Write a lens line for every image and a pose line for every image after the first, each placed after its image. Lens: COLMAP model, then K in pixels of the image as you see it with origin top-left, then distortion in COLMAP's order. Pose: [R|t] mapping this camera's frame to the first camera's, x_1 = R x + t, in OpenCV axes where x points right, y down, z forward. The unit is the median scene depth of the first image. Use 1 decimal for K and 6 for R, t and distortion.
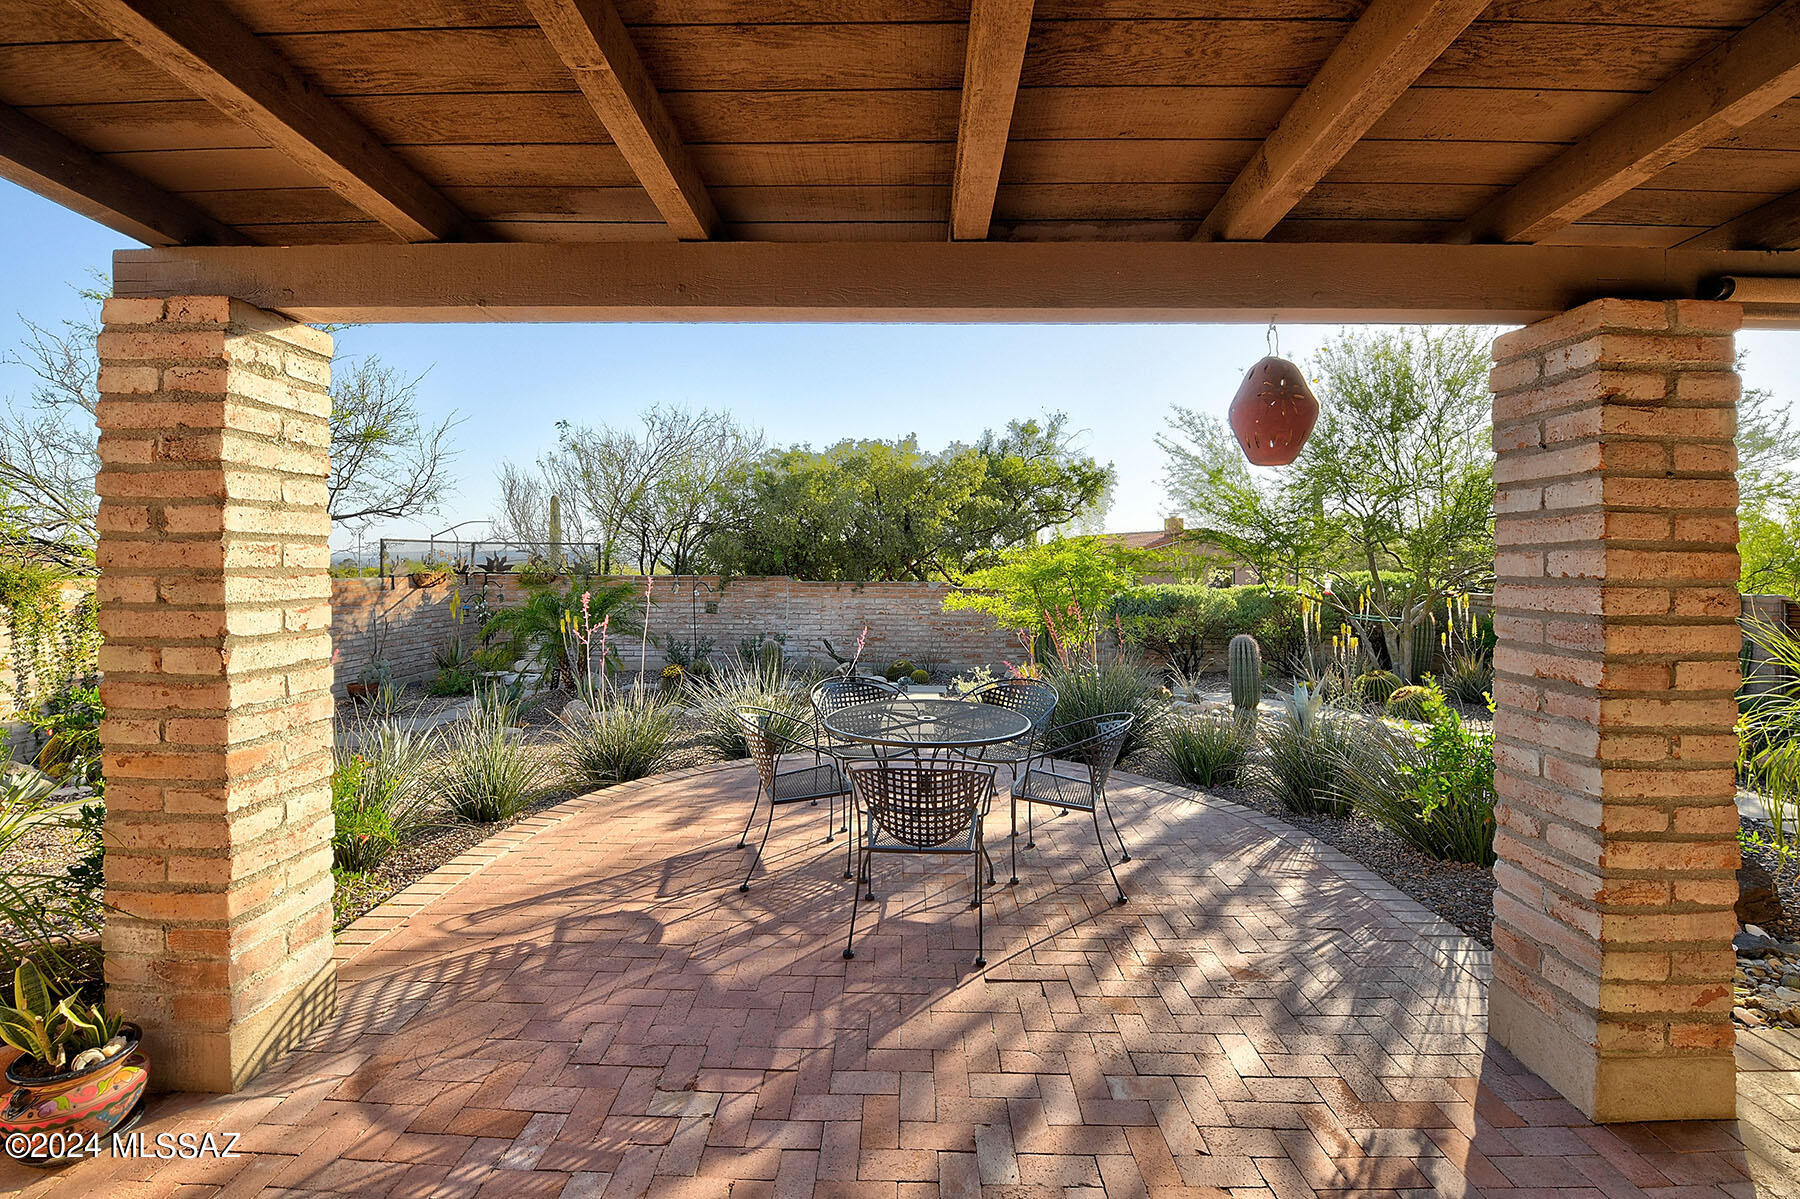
lens RADIAL K [[765.0, 0, 896.8], [0, 765.0, 602.2], [0, 0, 1]] dist [-0.011793, -0.000328]
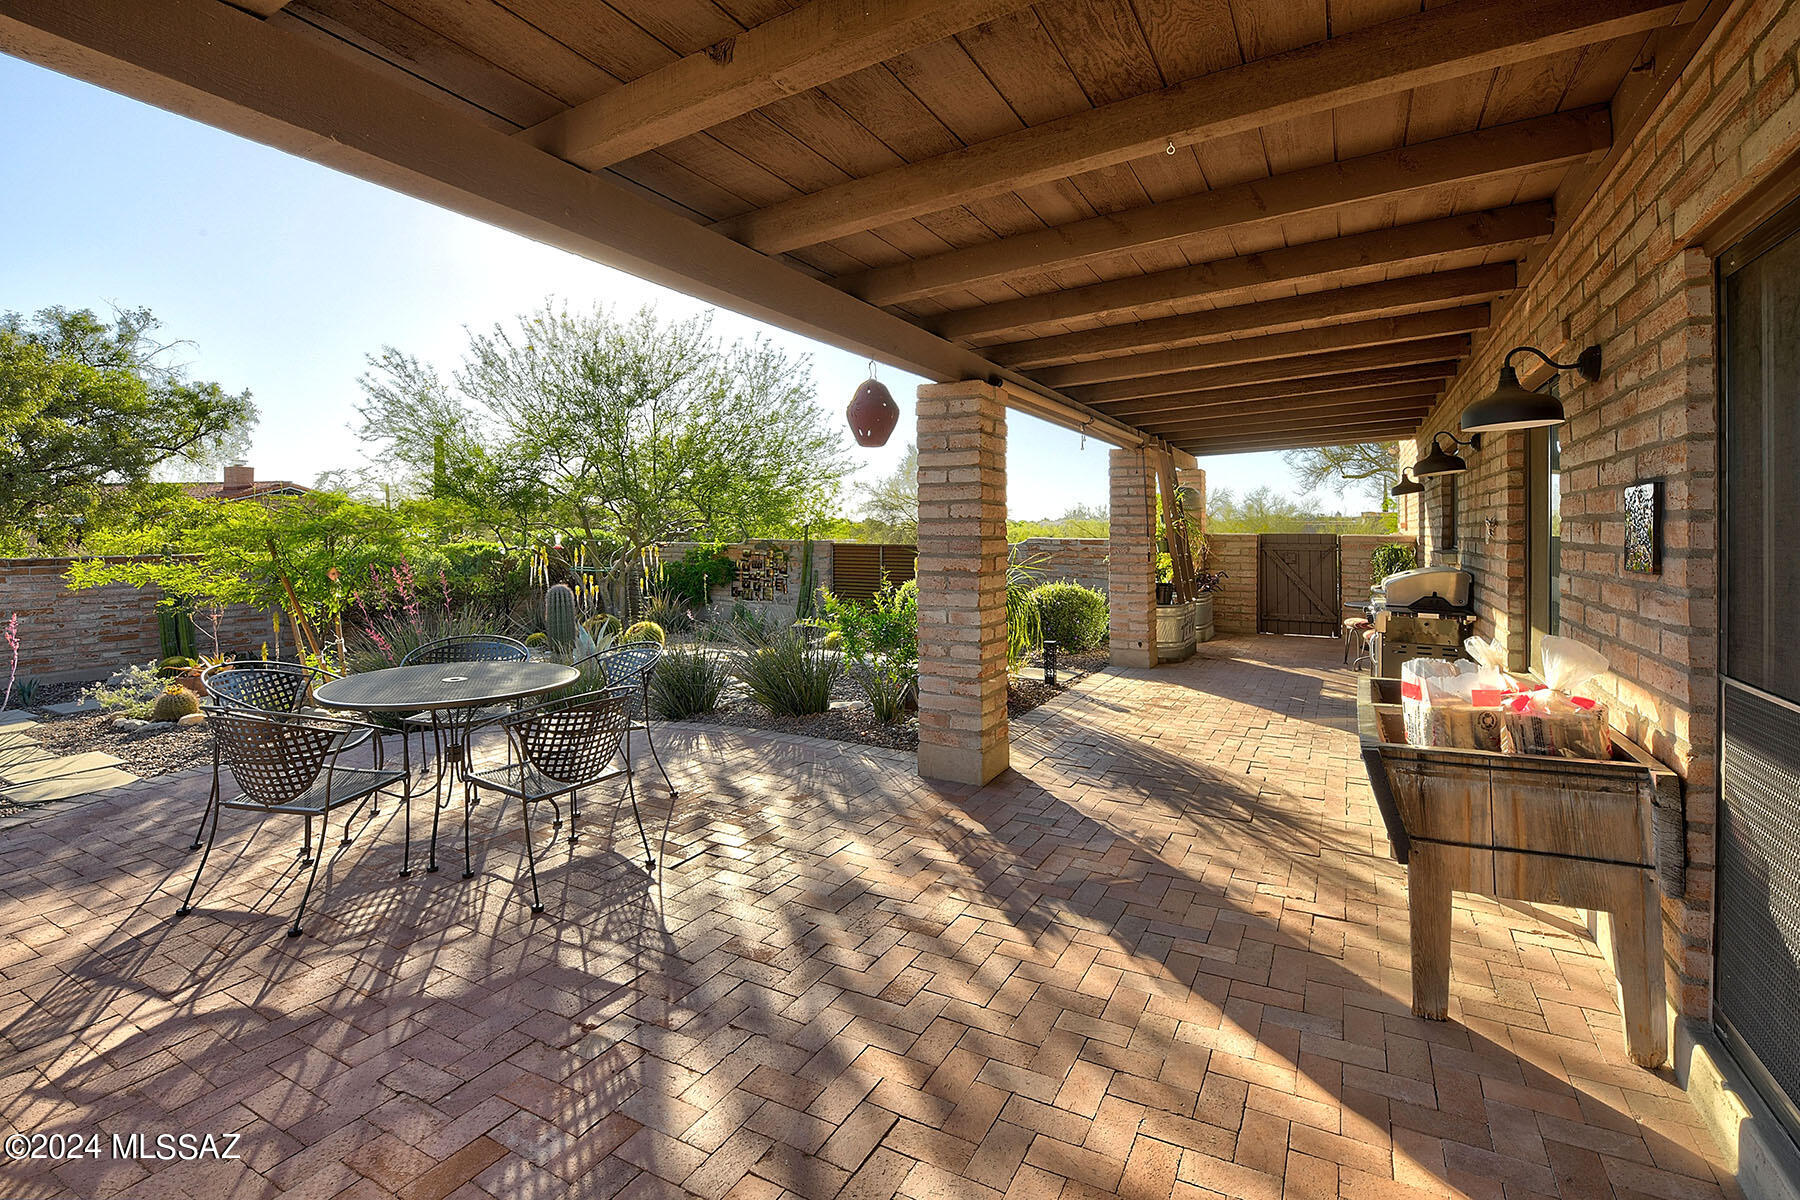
lens RADIAL K [[811.6, 0, 896.8], [0, 811.6, 587.2], [0, 0, 1]] dist [-0.000023, -0.000031]
pose [[0.464435, -0.063257, 0.883345, -1.014757], [0.043881, 0.997864, 0.048387, 0.036251], [-0.884520, 0.016290, 0.466219, 0.162318]]
